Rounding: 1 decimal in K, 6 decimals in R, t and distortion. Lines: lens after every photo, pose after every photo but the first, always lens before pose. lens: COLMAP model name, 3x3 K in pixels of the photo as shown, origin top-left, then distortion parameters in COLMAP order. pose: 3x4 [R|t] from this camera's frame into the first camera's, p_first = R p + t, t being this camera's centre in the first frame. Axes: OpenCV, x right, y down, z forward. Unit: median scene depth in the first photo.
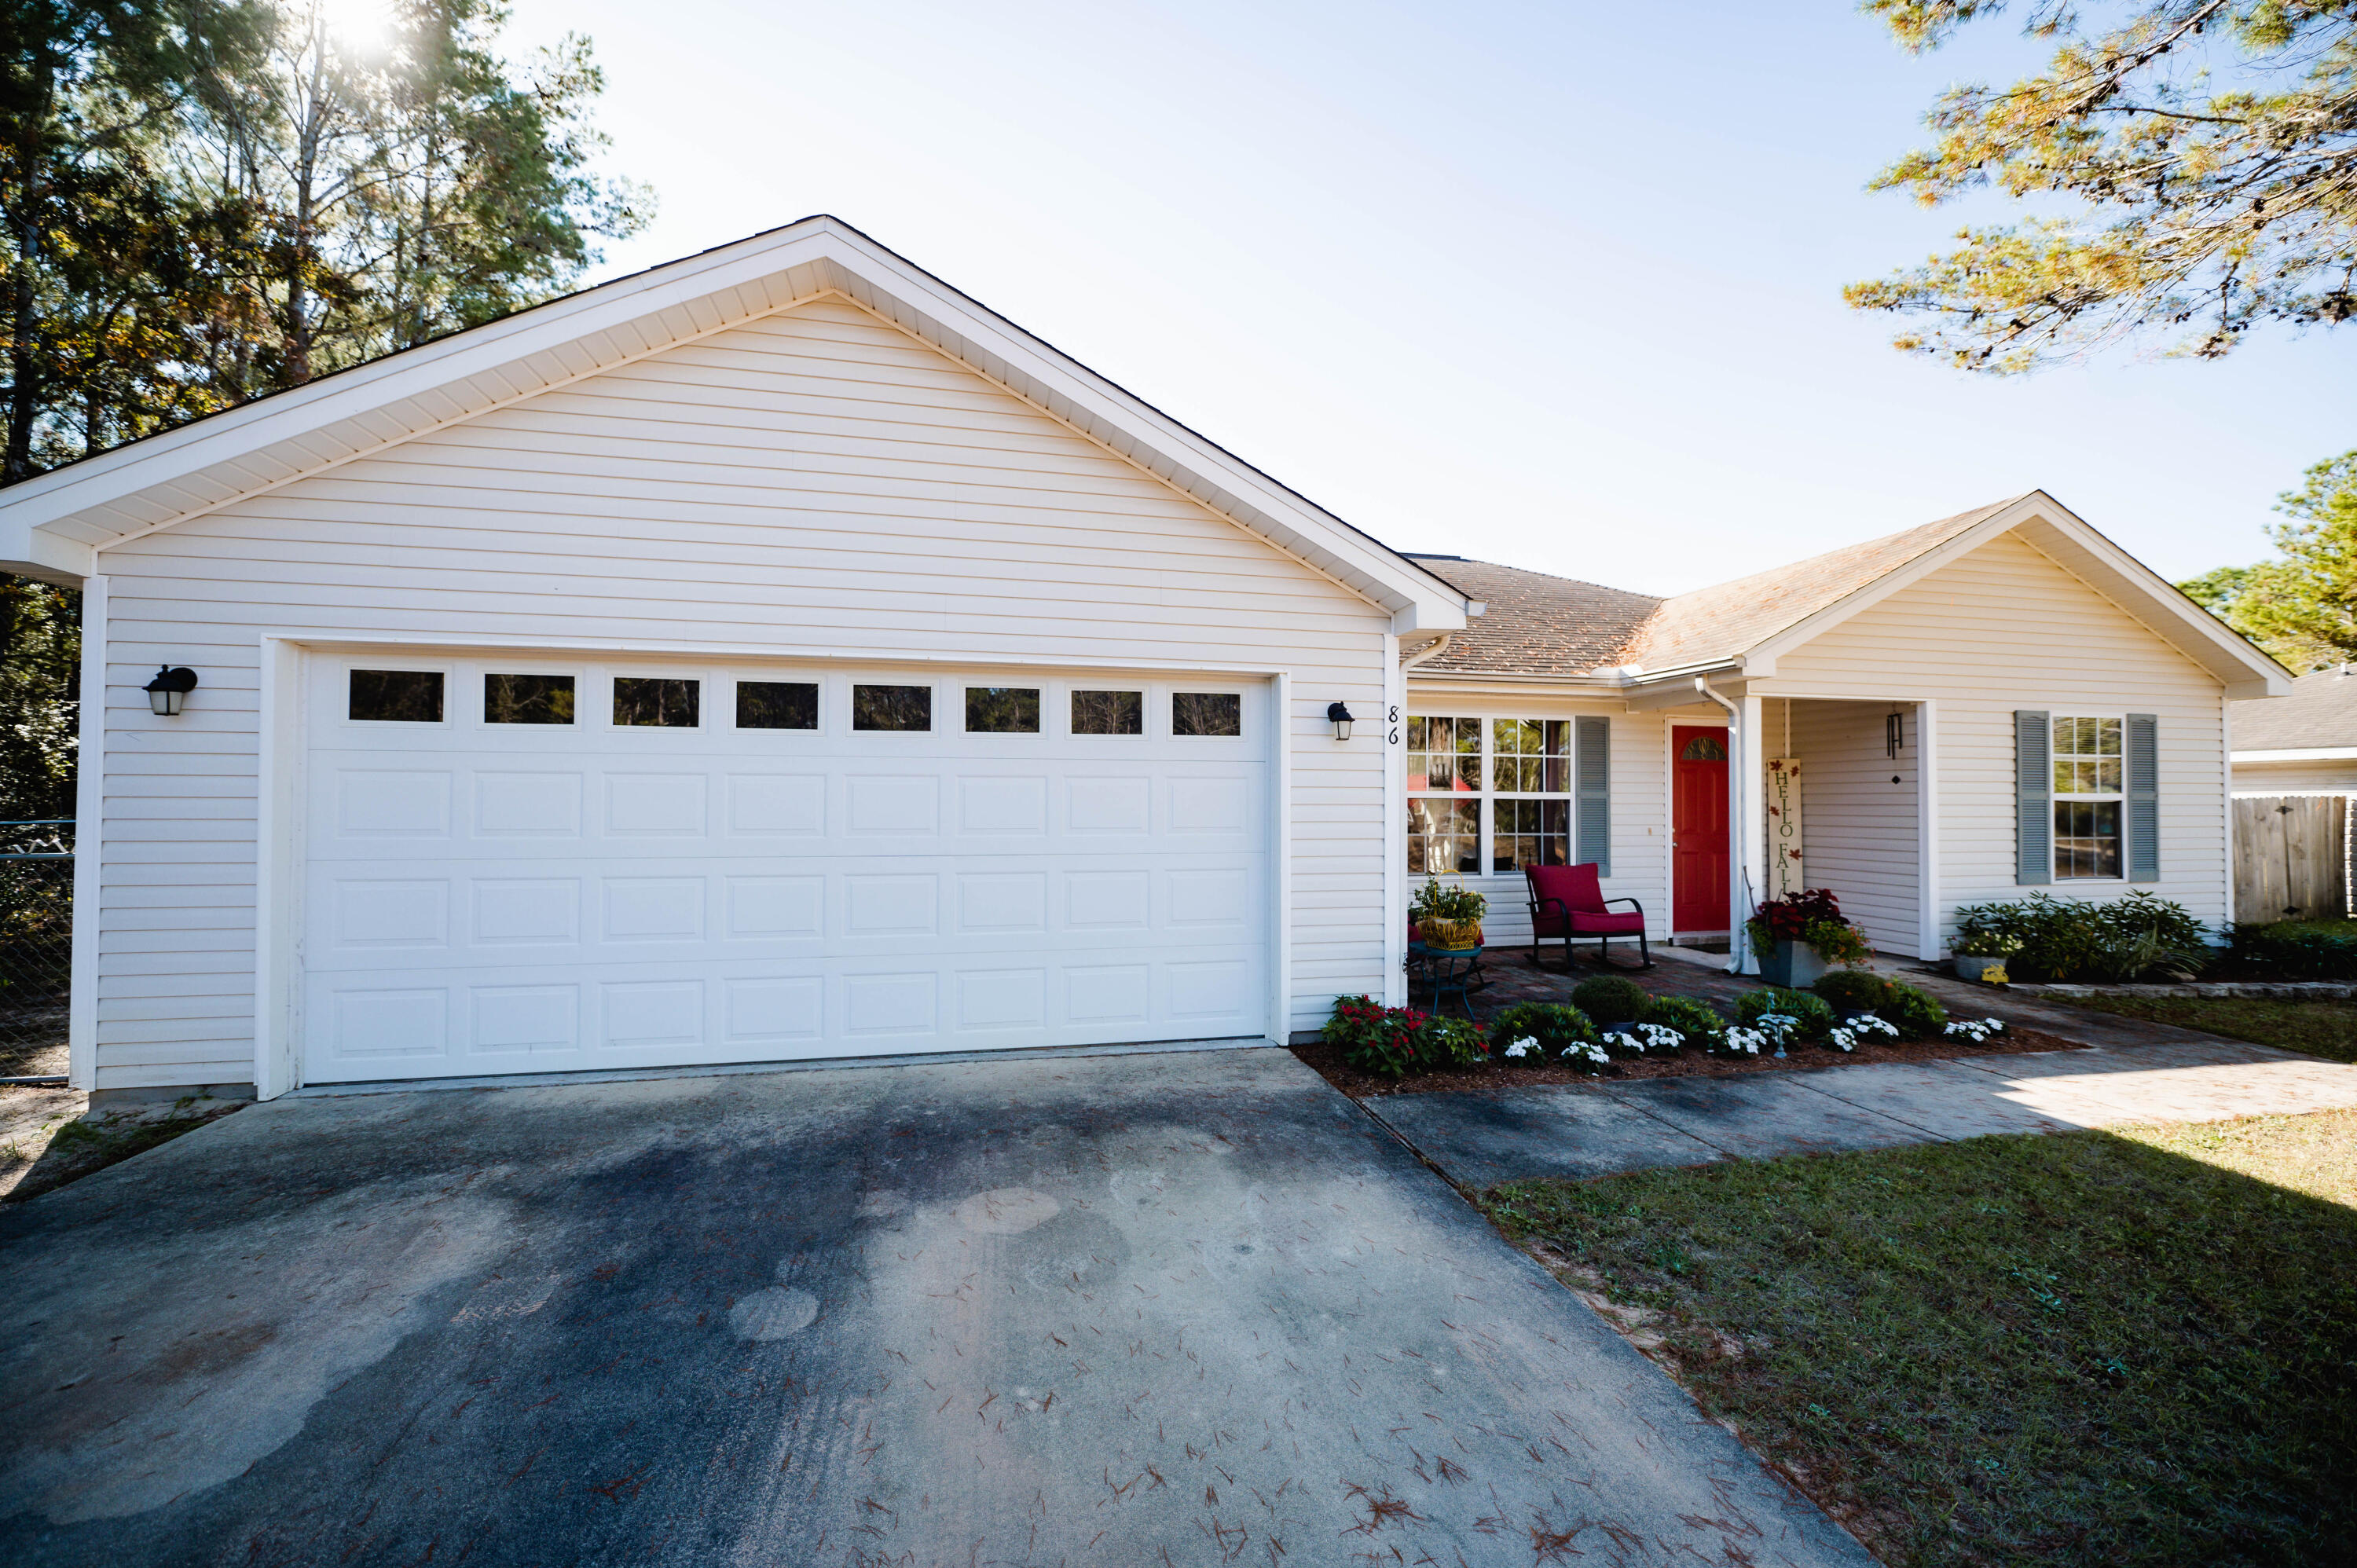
lens RADIAL K [[953.0, 0, 1190.1], [0, 953.0, 782.8], [0, 0, 1]] dist [-0.006445, -0.001229]
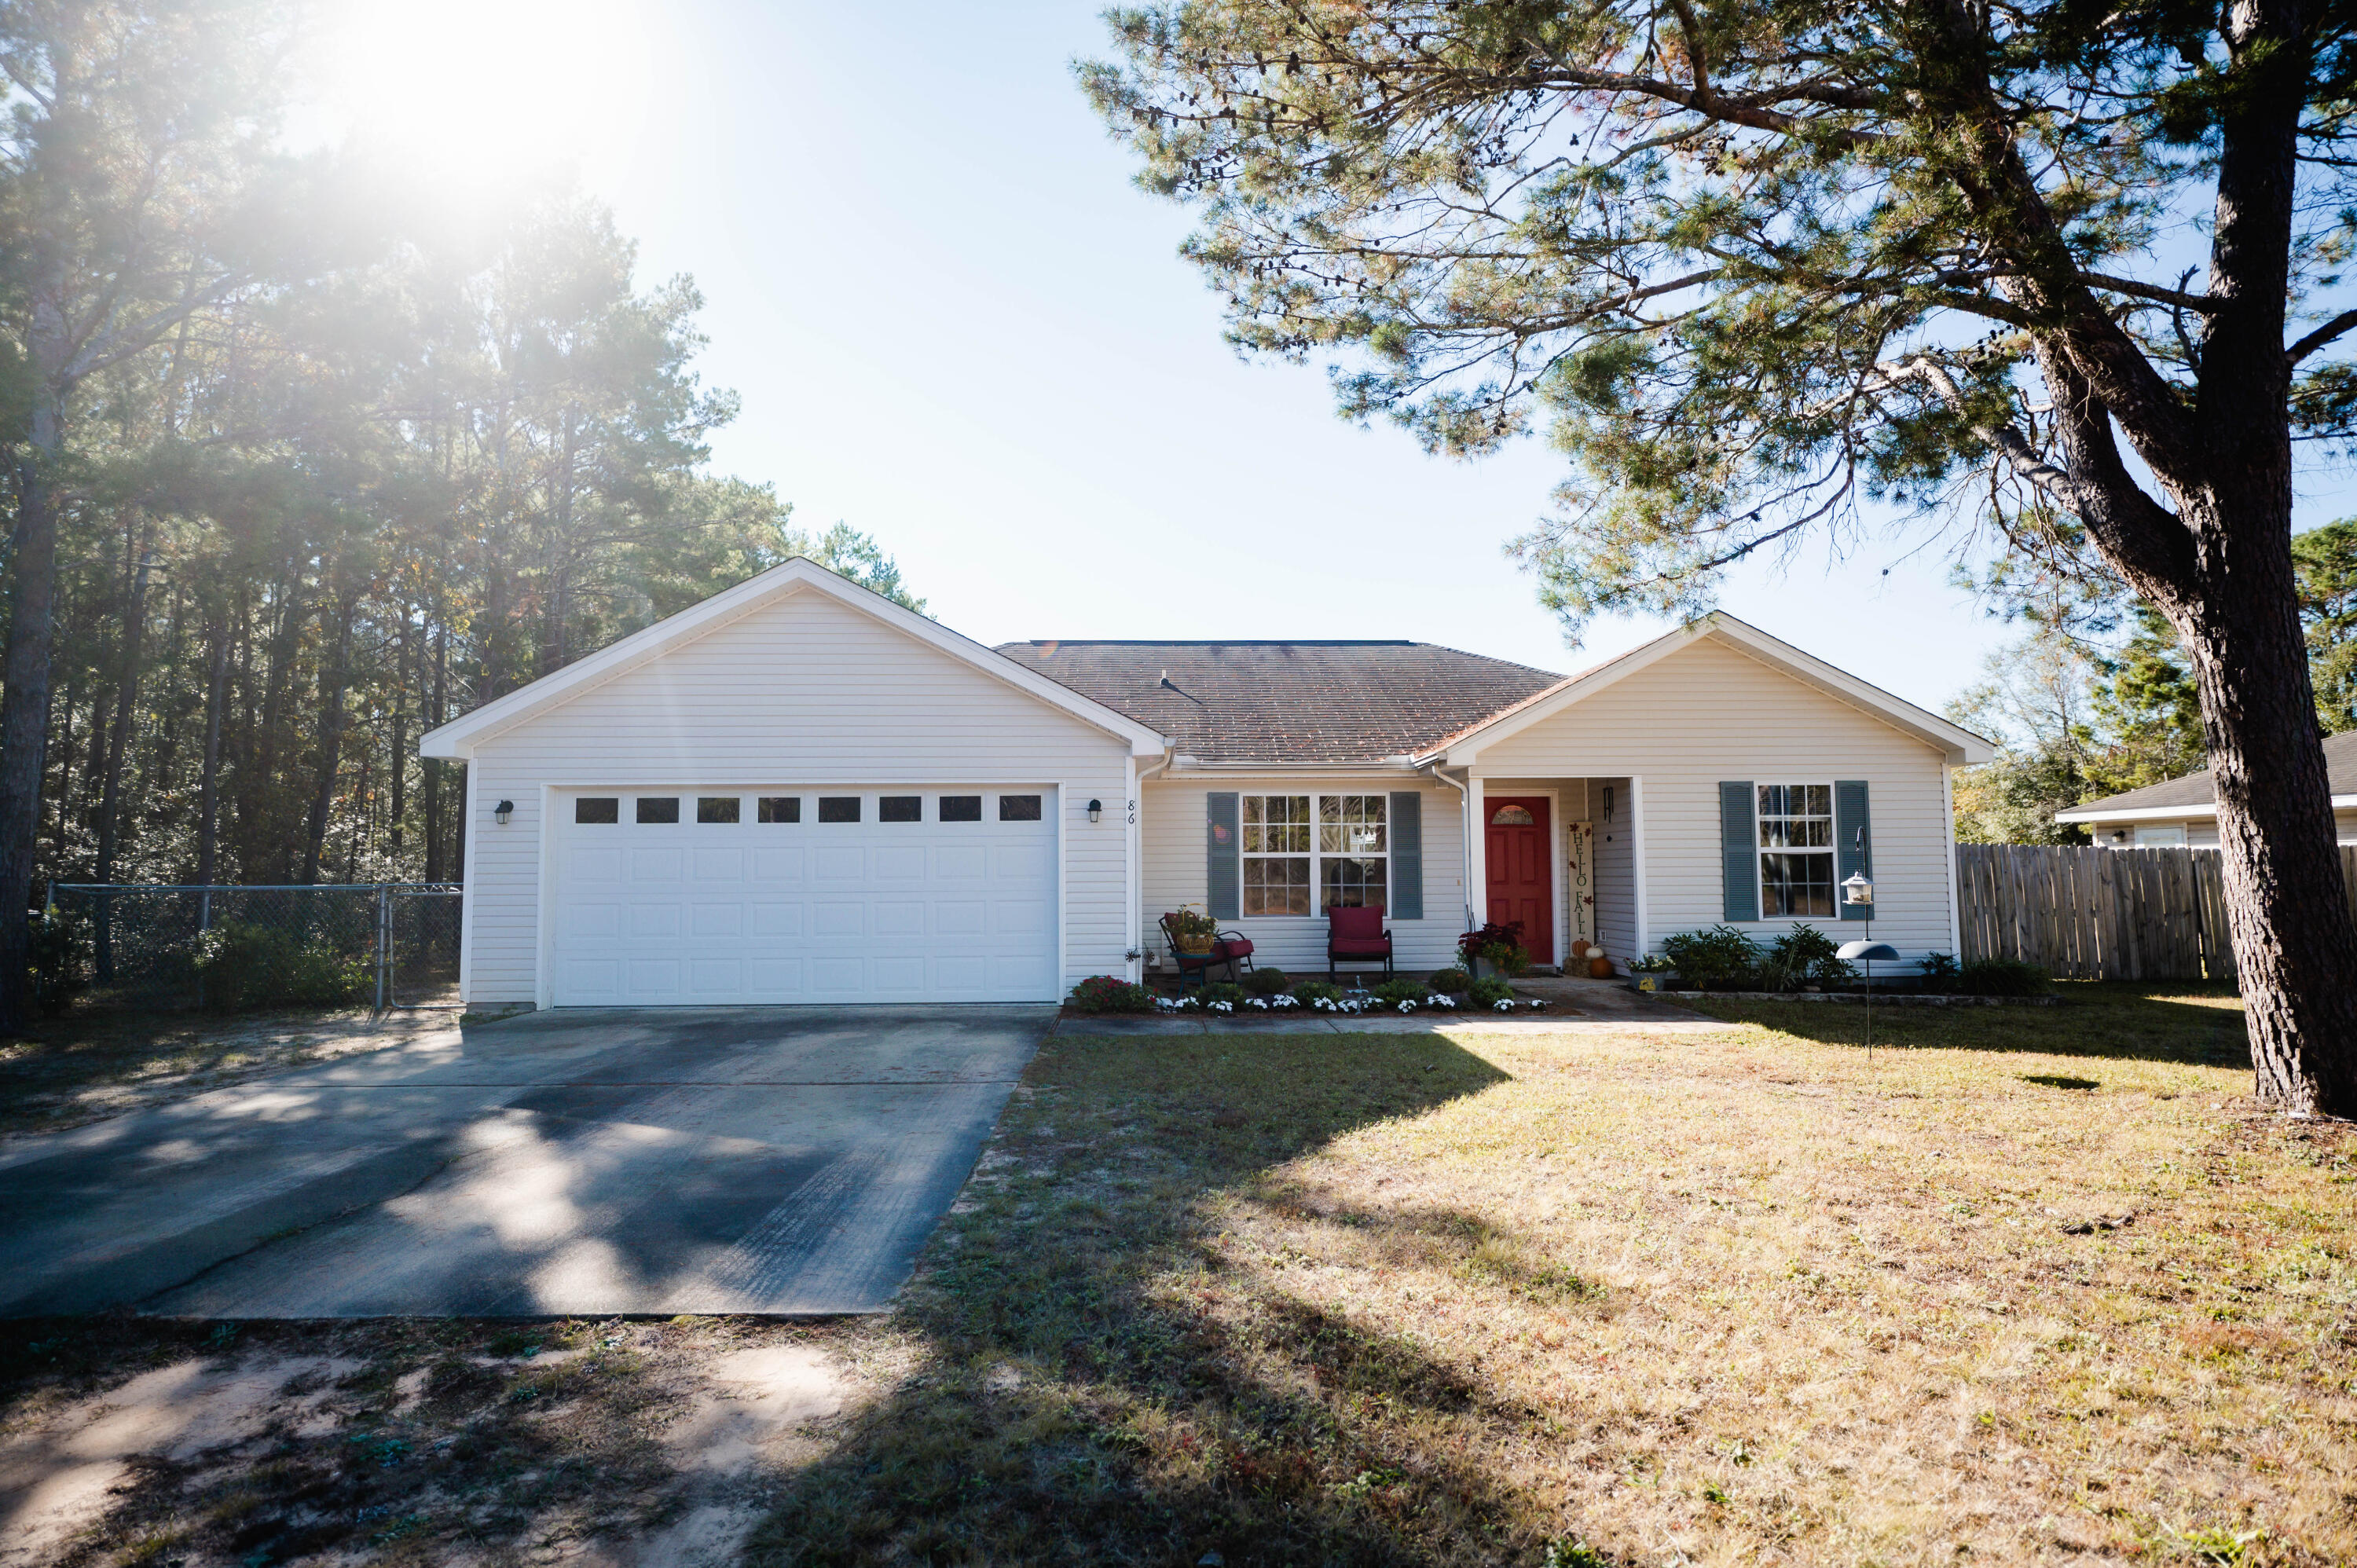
lens RADIAL K [[1215.2, 0, 1172.8], [0, 1215.2, 793.6], [0, 0, 1]] dist [-0.000408, -0.000410]
pose [[0.981431, -0.023728, -0.190342, 0.503891], [0.014604, 0.998682, -0.049196, 0.008709], [0.191258, 0.045502, 0.980485, -0.767643]]
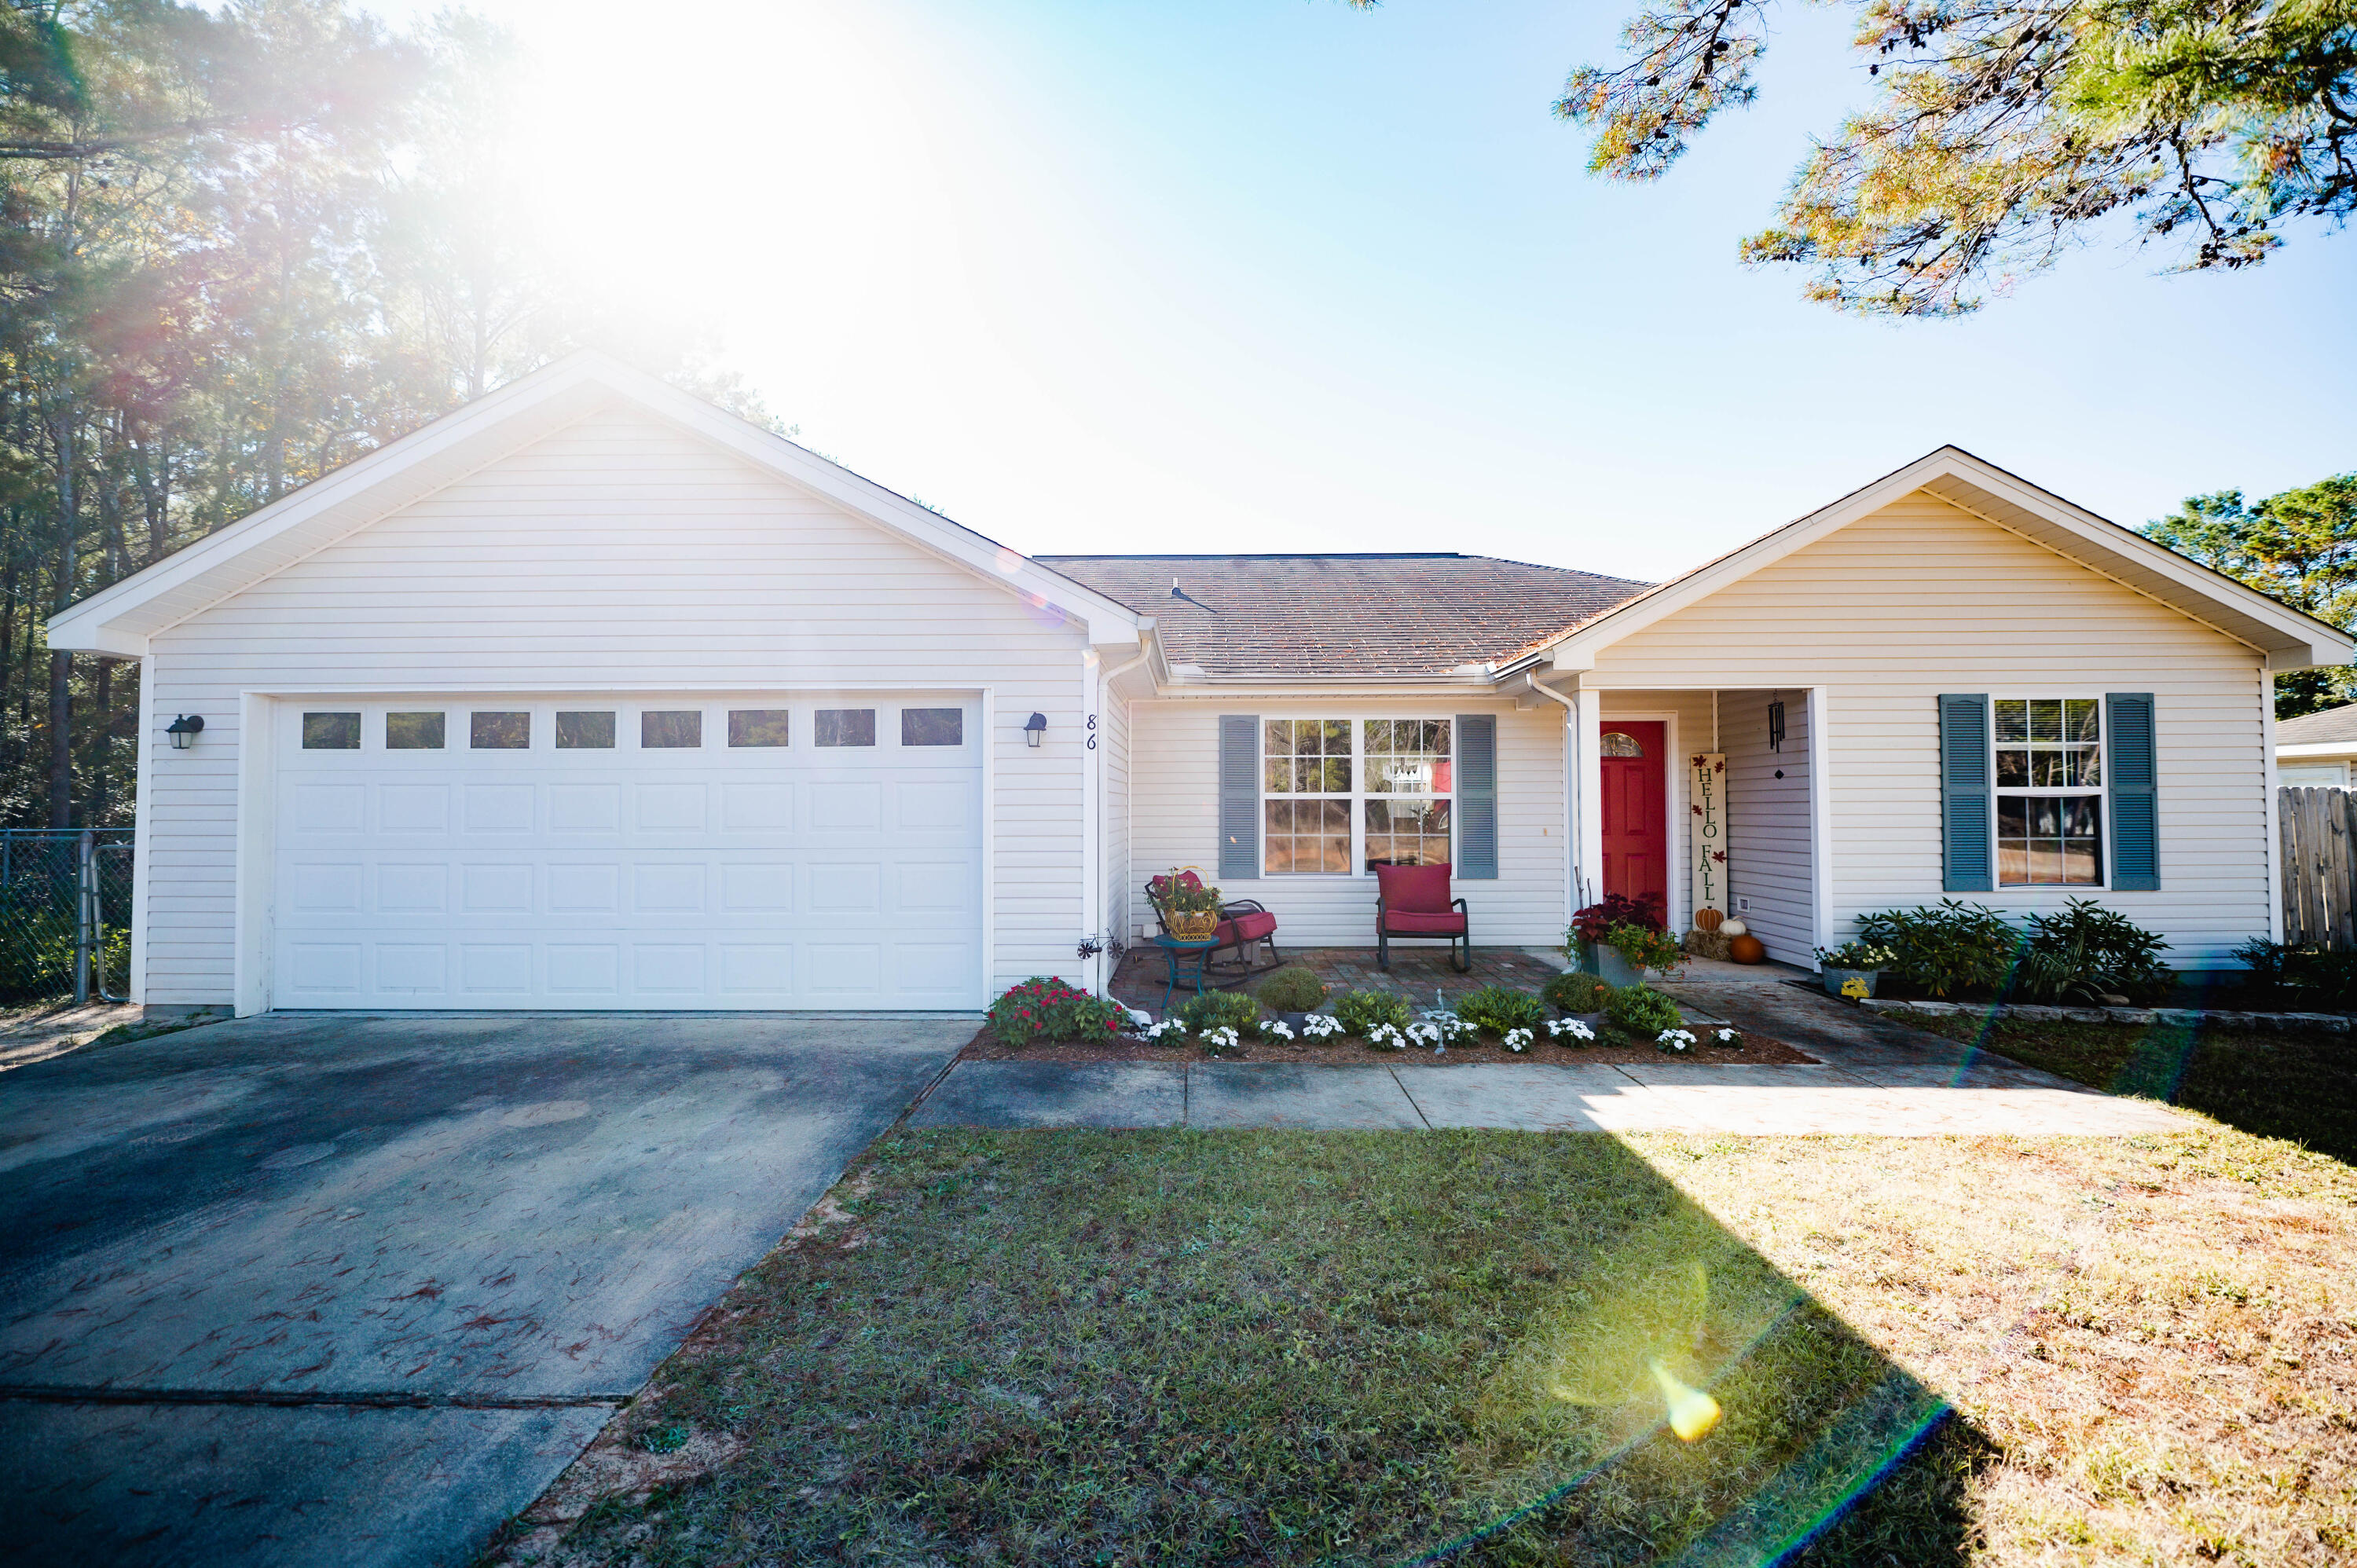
lens RADIAL K [[953.0, 0, 1179.3], [0, 953.0, 780.9], [0, 0, 1]] dist [-0.006445, -0.001229]
pose [[0.971627, -0.014469, -0.236073, 0.420317], [0.011884, 0.999853, -0.012371, 0.007818], [0.236218, 0.009215, 0.971656, -0.029612]]
